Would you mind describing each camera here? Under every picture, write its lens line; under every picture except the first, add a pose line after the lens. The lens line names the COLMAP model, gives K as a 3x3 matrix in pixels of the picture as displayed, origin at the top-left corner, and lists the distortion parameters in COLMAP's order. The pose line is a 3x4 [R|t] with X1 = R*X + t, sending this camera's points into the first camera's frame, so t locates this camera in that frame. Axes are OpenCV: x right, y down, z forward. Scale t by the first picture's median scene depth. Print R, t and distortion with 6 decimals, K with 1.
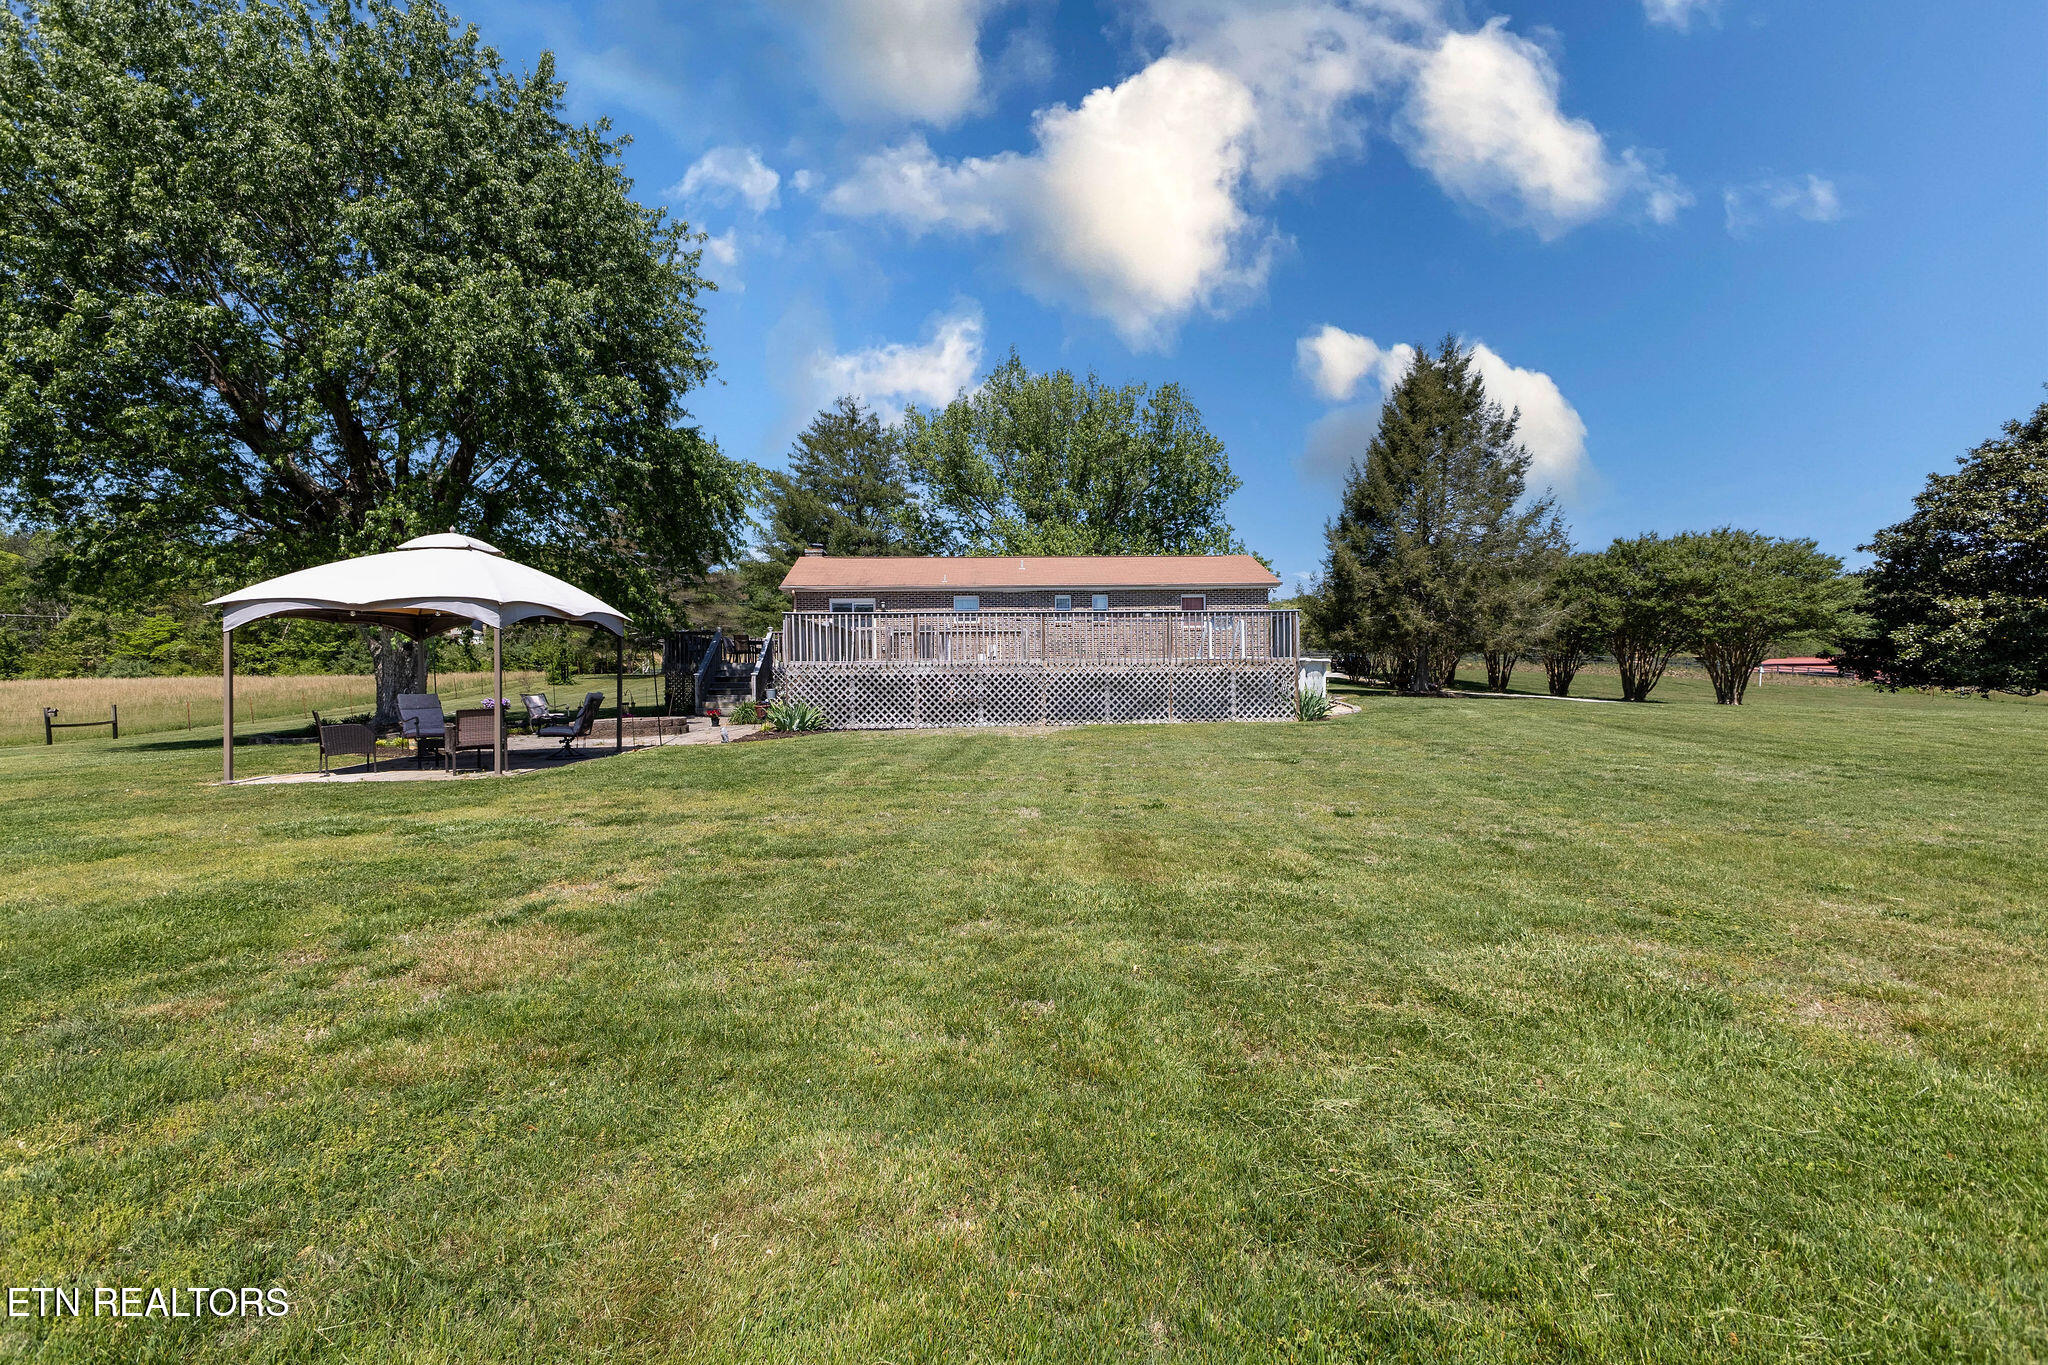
lens RADIAL K [[940.1, 0, 1024.0], [0, 940.1, 682.5], [0, 0, 1]] dist [-0.003376, -0.000743]
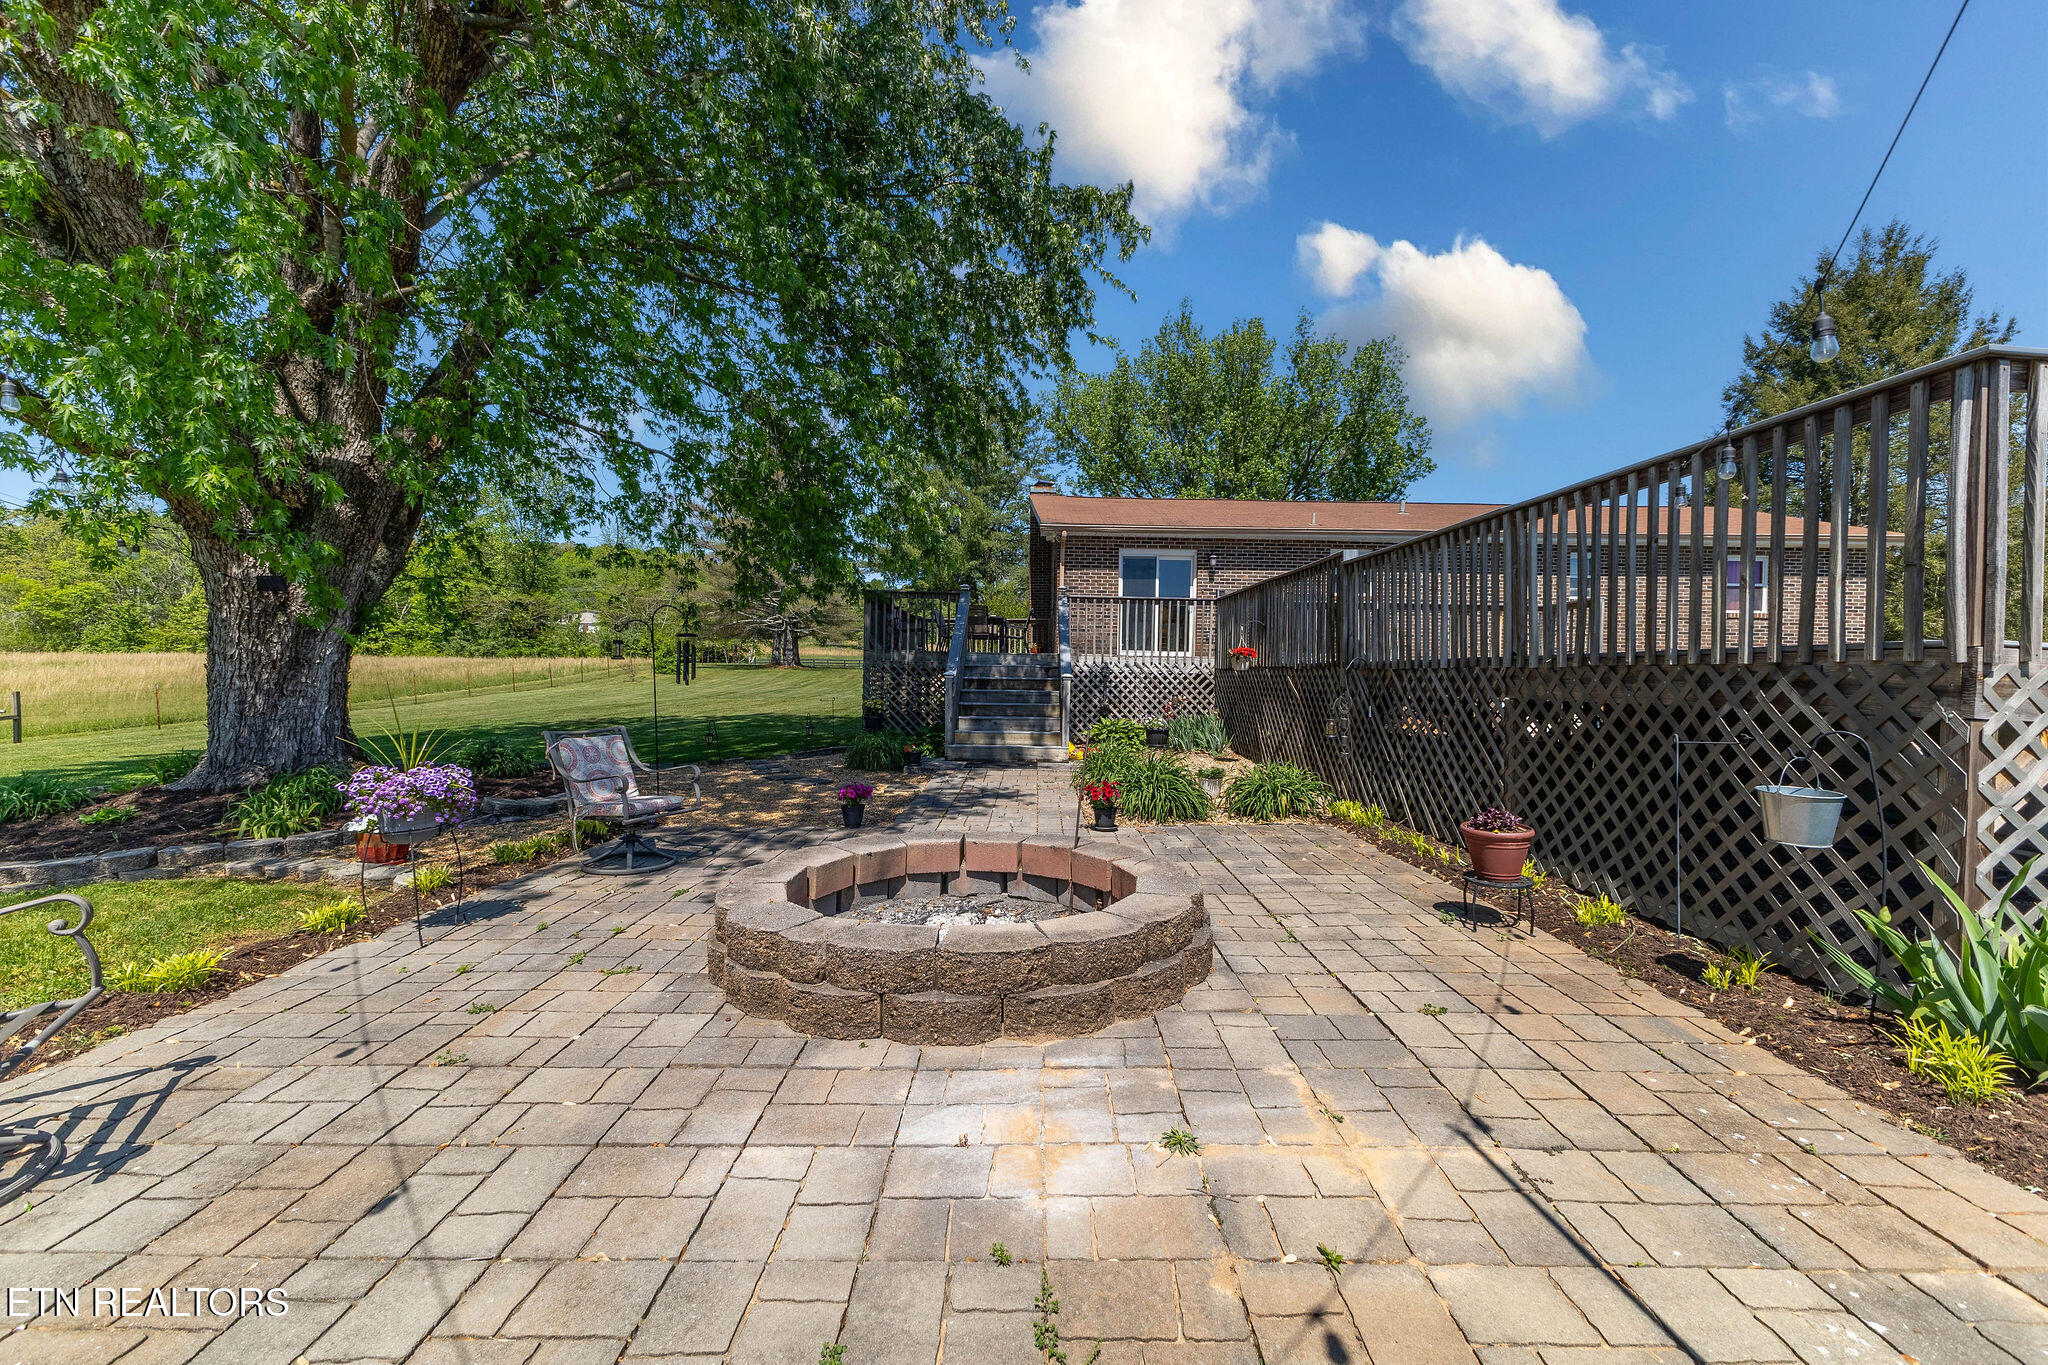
lens RADIAL K [[798.6, 0, 1024.0], [0, 798.6, 682.5], [0, 0, 1]] dist [0.000586, -0.000618]
pose [[0.998931, 0.027864, -0.036882, -0.119811], [-0.027651, 0.999598, 0.006279, -0.004152], [0.037042, -0.005253, 0.999300, 0.247411]]
